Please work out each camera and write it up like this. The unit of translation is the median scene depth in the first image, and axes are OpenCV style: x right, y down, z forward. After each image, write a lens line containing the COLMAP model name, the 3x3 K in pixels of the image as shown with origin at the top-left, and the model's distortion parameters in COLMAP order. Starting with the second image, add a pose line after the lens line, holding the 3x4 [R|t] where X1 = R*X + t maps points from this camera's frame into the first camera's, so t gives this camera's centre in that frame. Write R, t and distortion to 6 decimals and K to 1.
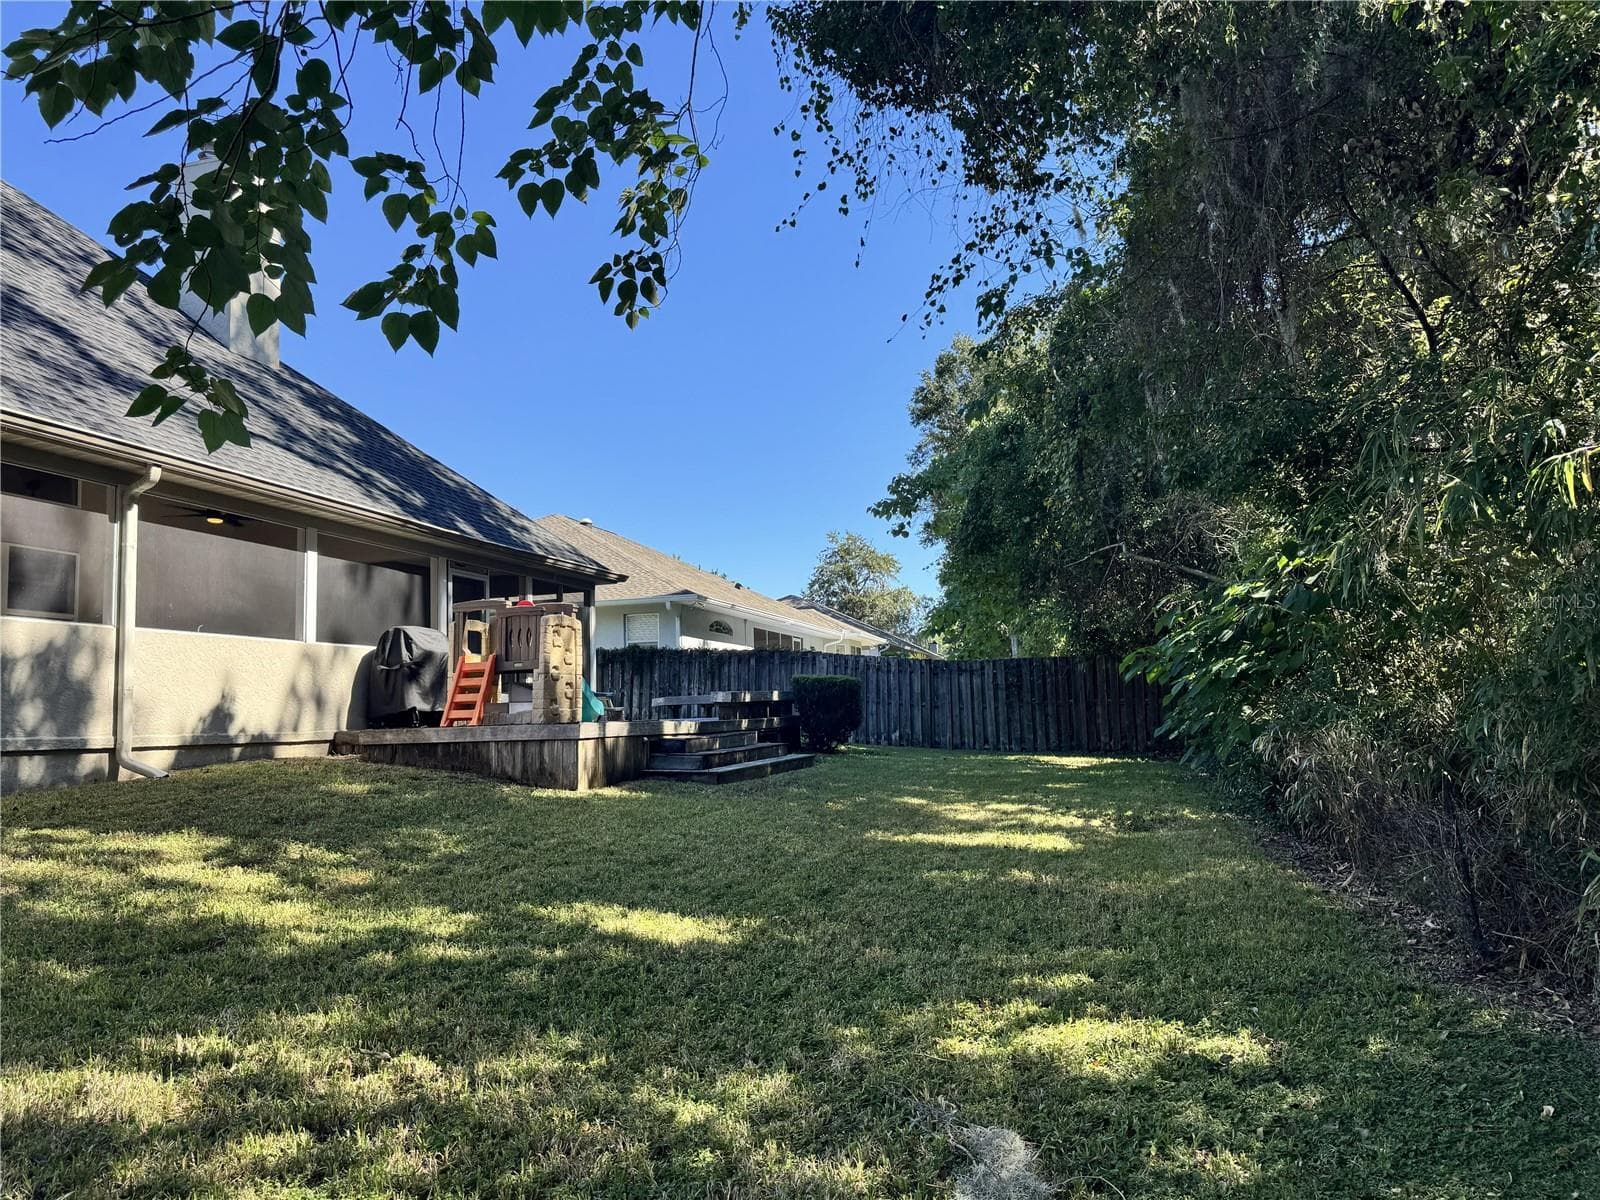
lens RADIAL K [[1127.0, 0, 806.6], [0, 1127.0, 603.7], [0, 0, 1]] dist [0.071084, -0.073398]
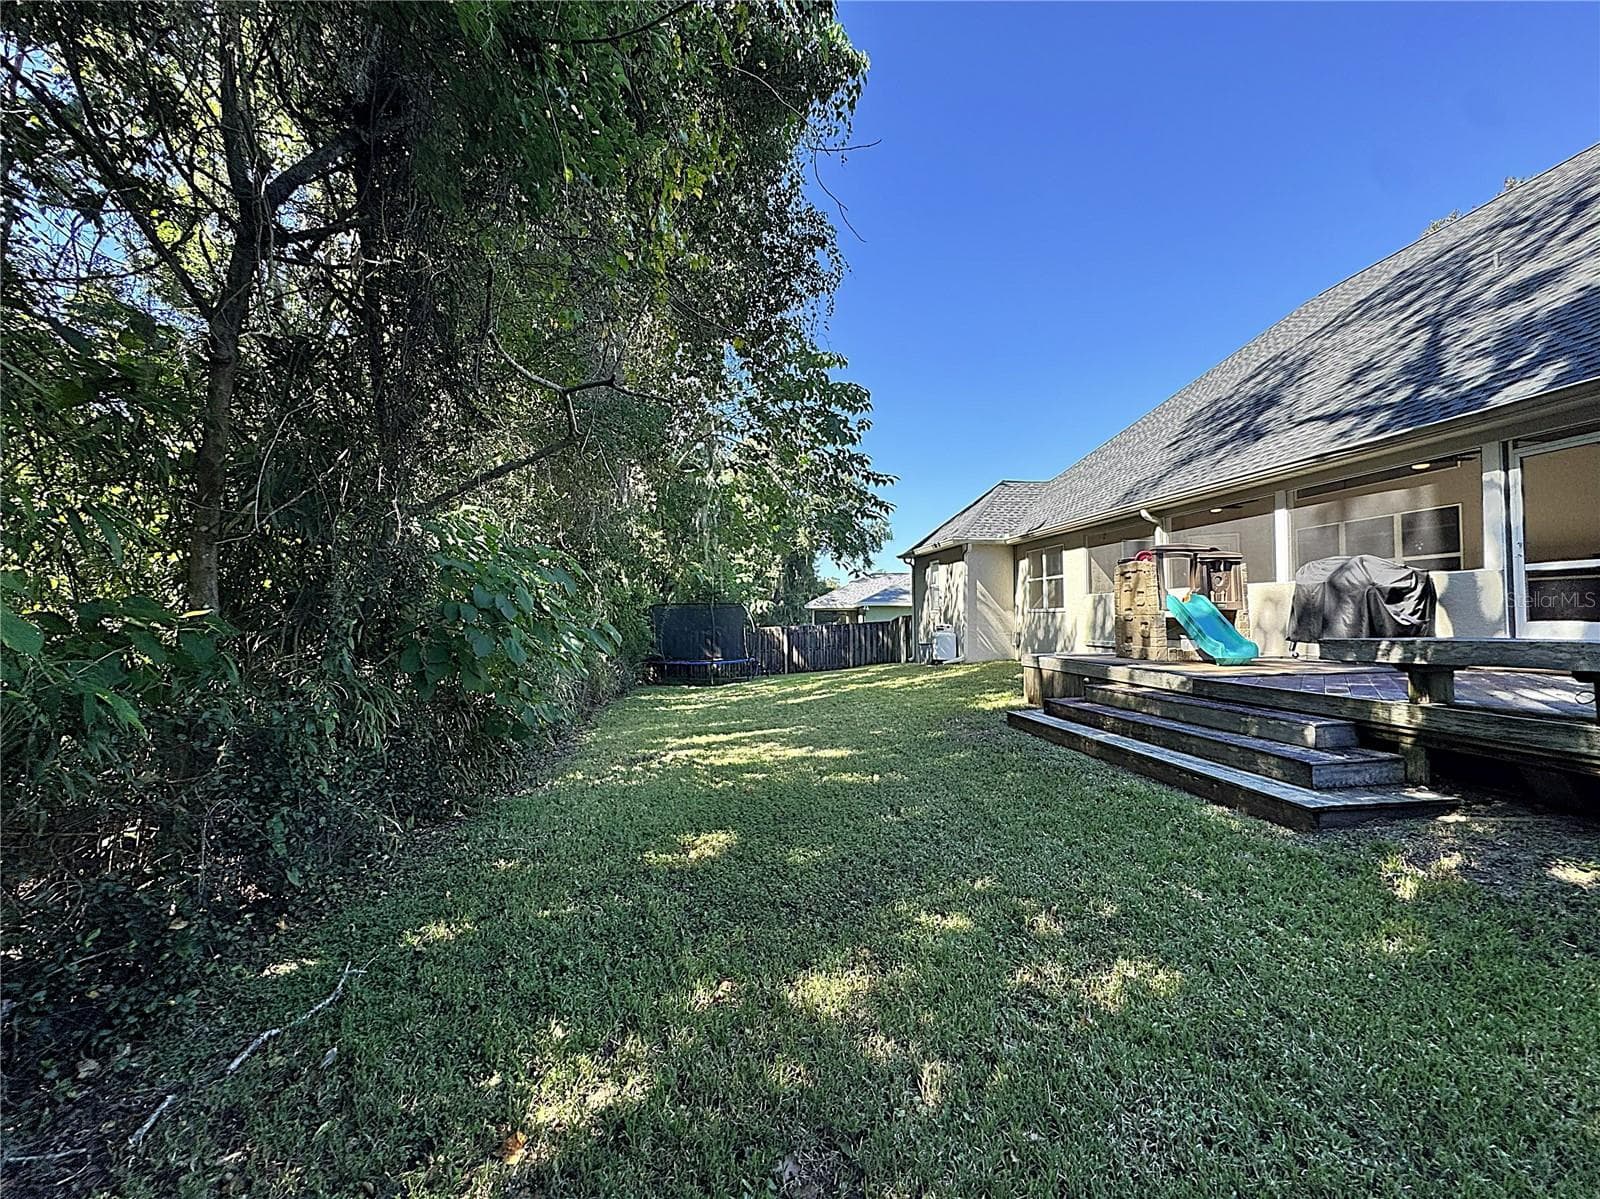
lens RADIAL K [[650.9, 0, 800.0], [0, 650.9, 599.5], [0, 0, 1]] dist [-0.001653, -0.000268]
pose [[-0.928945, 0.026036, -0.369302, 0.322552], [0.070629, 0.991666, -0.107747, 0.092042], [0.363419, -0.126174, -0.923042, 1.464202]]
